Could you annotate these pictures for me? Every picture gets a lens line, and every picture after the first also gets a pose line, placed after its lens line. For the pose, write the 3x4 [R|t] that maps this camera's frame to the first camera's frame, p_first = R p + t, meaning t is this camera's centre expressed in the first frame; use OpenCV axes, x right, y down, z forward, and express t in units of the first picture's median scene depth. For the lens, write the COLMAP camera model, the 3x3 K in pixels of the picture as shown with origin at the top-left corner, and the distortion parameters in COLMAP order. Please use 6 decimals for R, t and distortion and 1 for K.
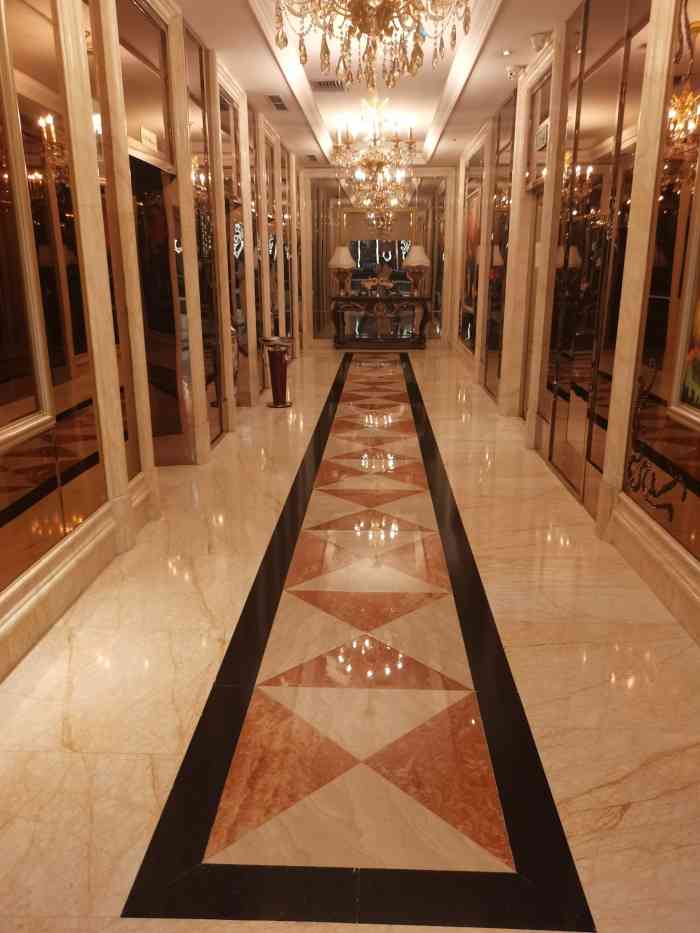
lens RADIAL K [[728.5, 0, 350.0], [0, 728.5, 466.5], [0, 0, 1]] dist [0.071450, -0.058042]
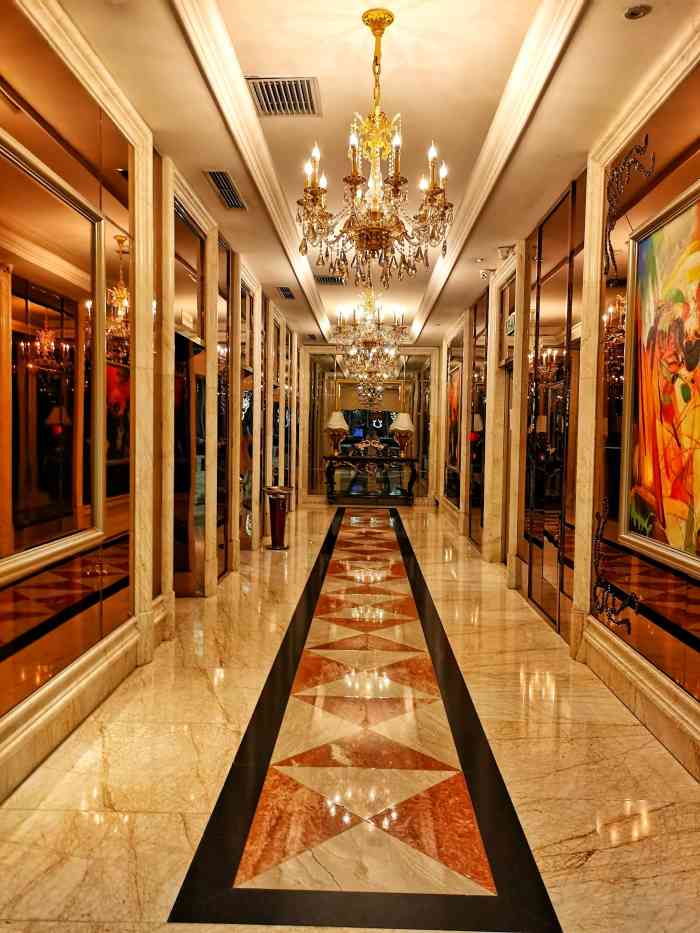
lens RADIAL K [[768.1, 0, 350.0], [0, 768.1, 466.5], [0, 0, 1]] dist [0.118136, -0.133725]
pose [[0.999628, 0.017647, 0.020810, -0.025234], [-0.012342, 0.972647, -0.231958, 0.084244], [-0.024334, 0.231615, 0.972503, -0.187407]]
